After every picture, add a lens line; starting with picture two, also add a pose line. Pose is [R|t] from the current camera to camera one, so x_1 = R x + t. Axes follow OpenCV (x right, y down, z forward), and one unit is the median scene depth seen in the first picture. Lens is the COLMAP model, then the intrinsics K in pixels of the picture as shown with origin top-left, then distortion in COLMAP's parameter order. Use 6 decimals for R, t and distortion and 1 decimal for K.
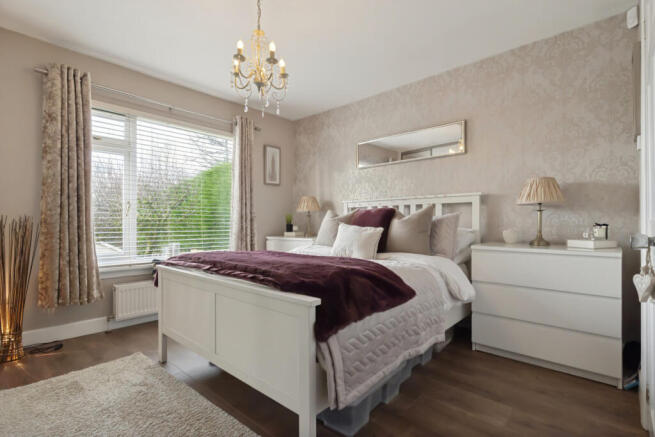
lens RADIAL K [[312.4, 0, 325.2], [0, 312.4, 219.7], [0, 0, 1]] dist [-0.000948, -0.000608]
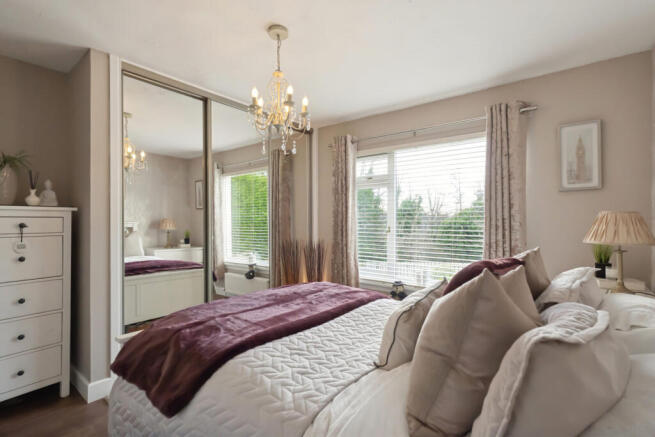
lens RADIAL K [[312.4, 0, 325.2], [0, 312.4, 219.7], [0, 0, 1]] dist [-0.000948, -0.000608]
pose [[0.069852, -0.003984, -0.997549, 0.437689], [0.006342, 0.999974, -0.003549, -0.068888], [0.997537, -0.006079, 0.069875, 0.586371]]
